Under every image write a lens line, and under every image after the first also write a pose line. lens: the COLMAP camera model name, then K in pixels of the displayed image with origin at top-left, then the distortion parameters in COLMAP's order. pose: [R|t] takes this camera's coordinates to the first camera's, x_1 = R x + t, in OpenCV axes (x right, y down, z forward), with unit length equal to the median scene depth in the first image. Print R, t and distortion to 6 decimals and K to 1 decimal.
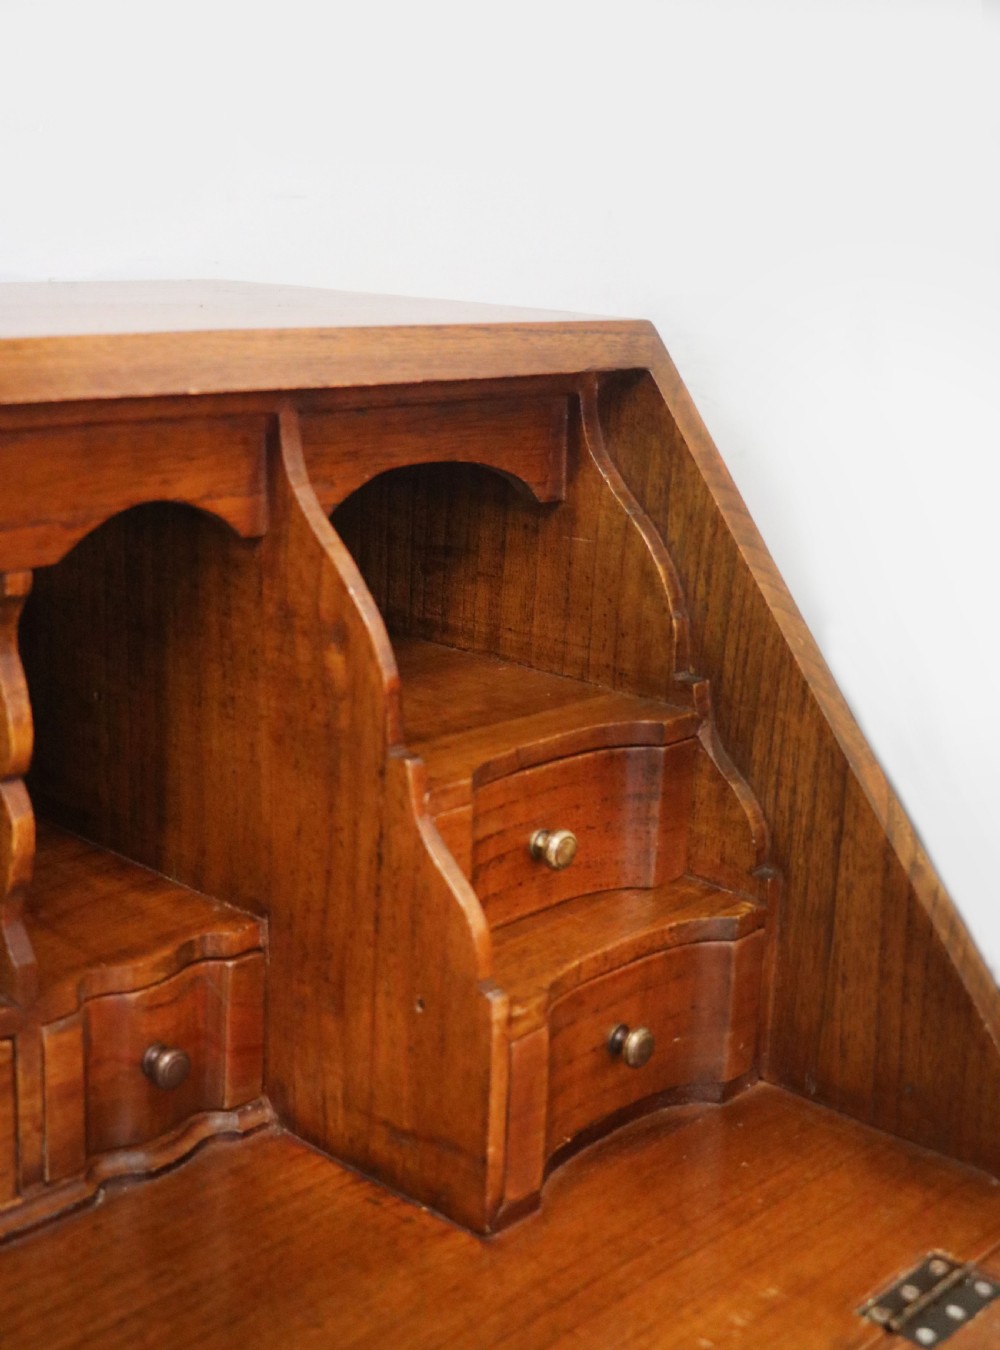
lens RADIAL K [[1768.9, 0, 441.6], [0, 1768.9, 610.2], [0, 0, 1]] dist [-0.037756, -0.006306]
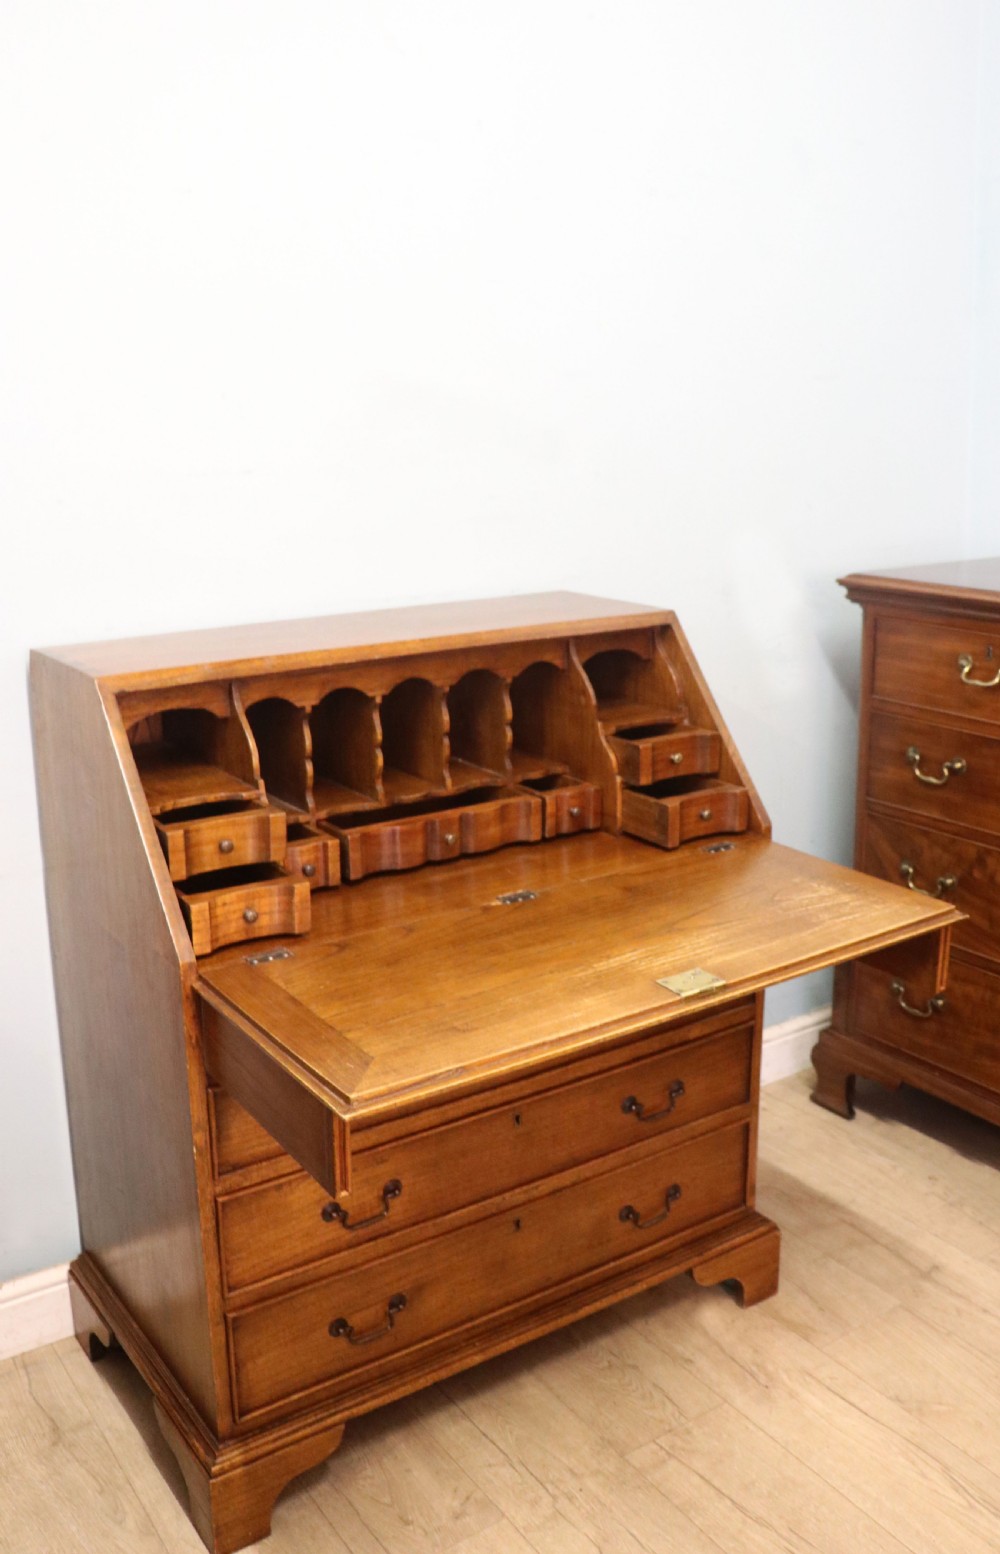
lens RADIAL K [[1431.3, 0, 500.2], [0, 1431.3, 727.5], [0, 0, 1]] dist [-0.162515, 0.149199]
pose [[0.978770, 0.002194, -0.204949, 0.431585], [-0.001861, 0.999997, 0.001816, 0.087712], [0.204952, -0.001396, 0.978771, -2.292947]]
